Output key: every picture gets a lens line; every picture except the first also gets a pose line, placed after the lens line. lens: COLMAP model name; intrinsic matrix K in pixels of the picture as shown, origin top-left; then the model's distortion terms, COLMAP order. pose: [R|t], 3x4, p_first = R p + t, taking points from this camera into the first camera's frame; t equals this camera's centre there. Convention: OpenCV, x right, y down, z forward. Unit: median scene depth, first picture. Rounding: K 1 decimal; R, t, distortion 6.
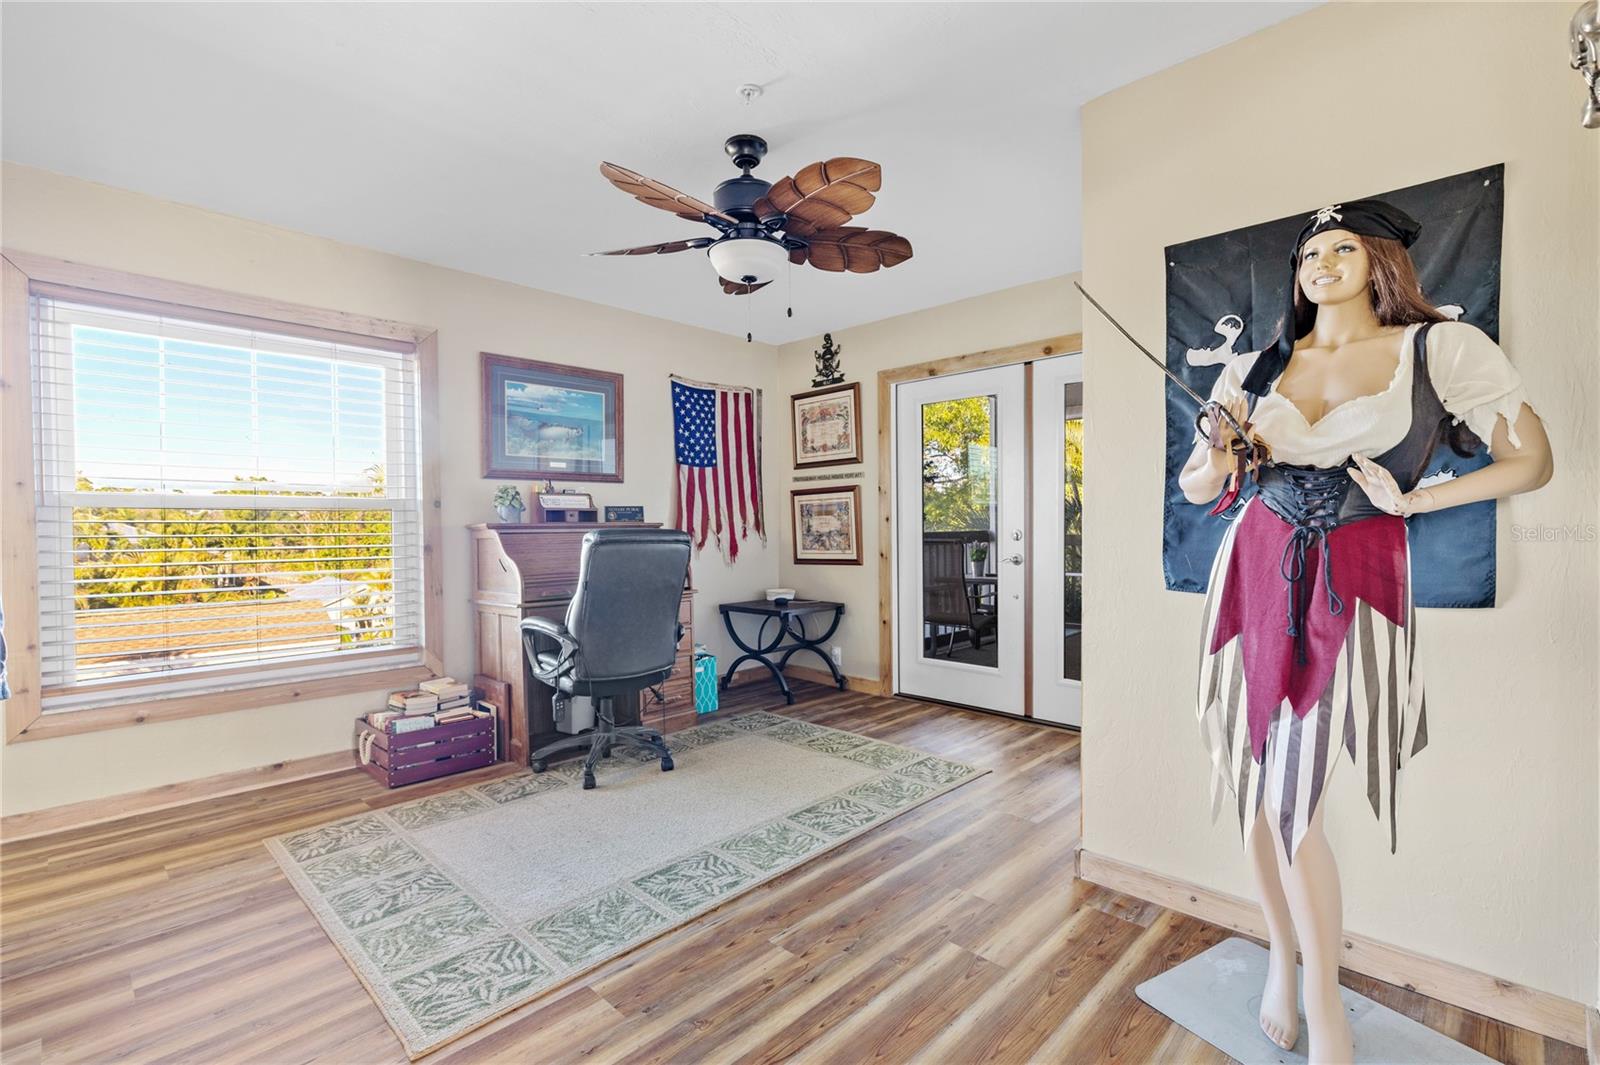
lens RADIAL K [[726.5, 0, 772.2], [0, 726.5, 523.7], [0, 0, 1]] dist [0.009541, -0.001974]
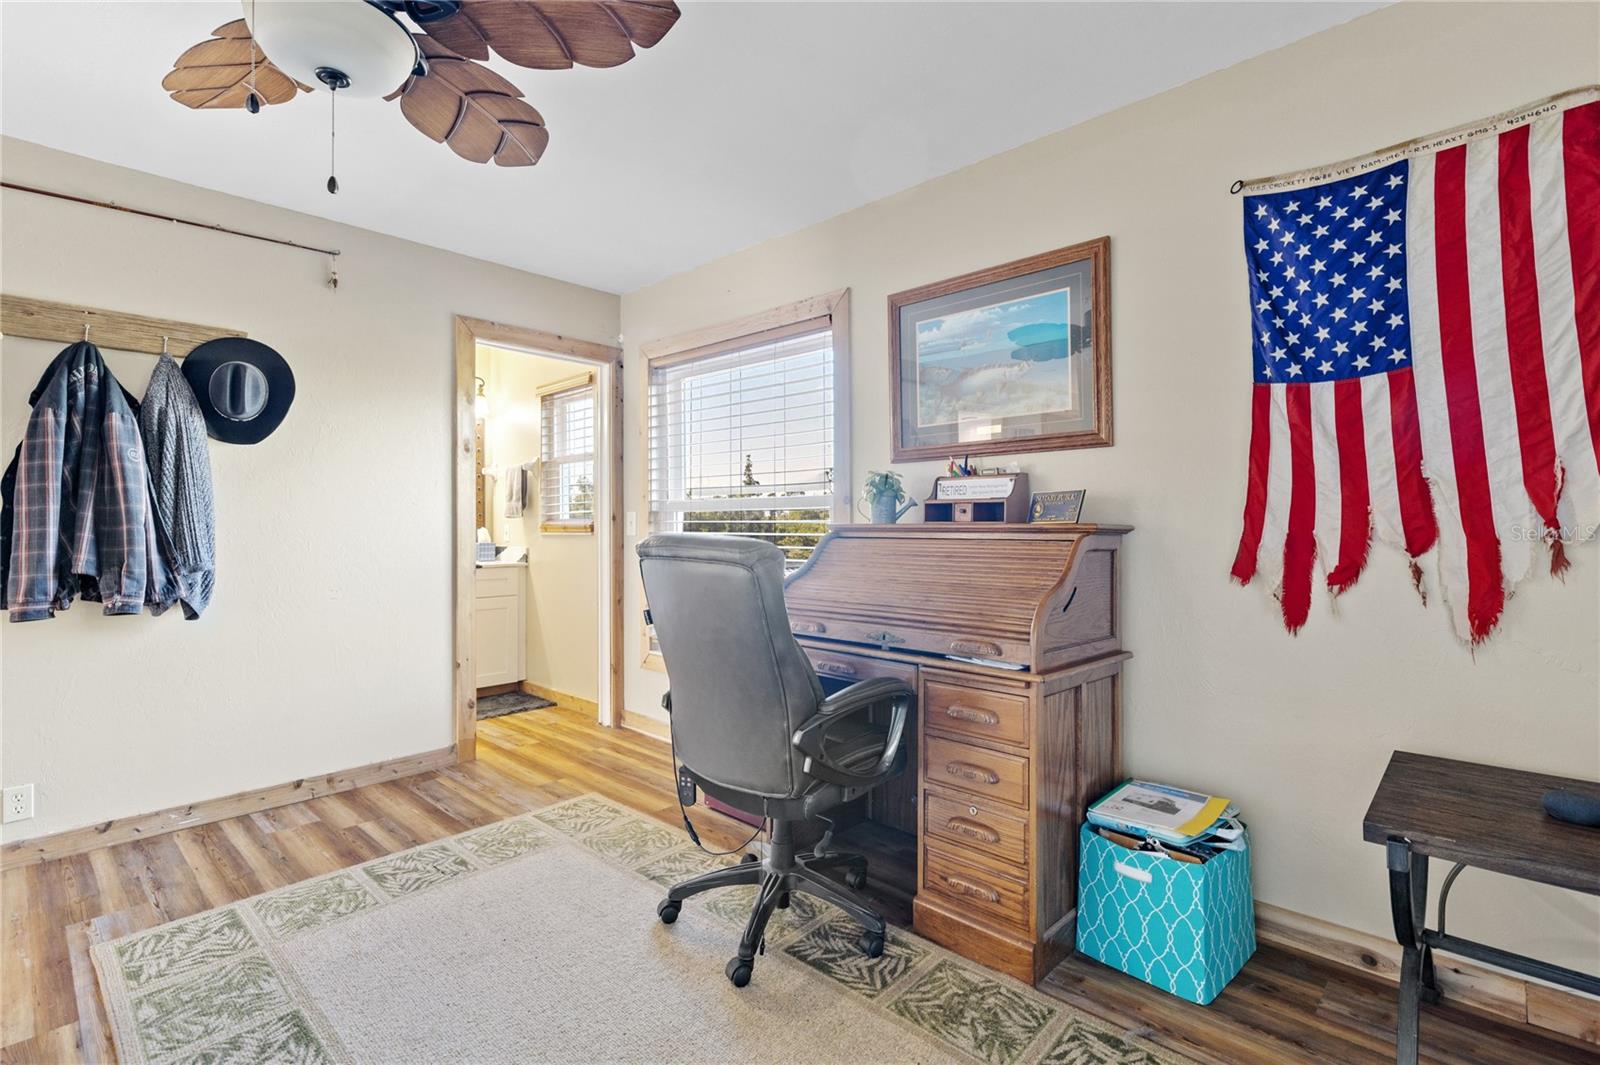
lens RADIAL K [[726.5, 0, 778.1], [0, 726.5, 508.8], [0, 0, 1]] dist [0.009541, -0.001974]
pose [[0.054499, -0.013514, -0.998422, 0.332094], [0.003798, 0.999904, -0.013326, -0.005493], [0.998507, -0.003066, 0.054545, 0.818672]]
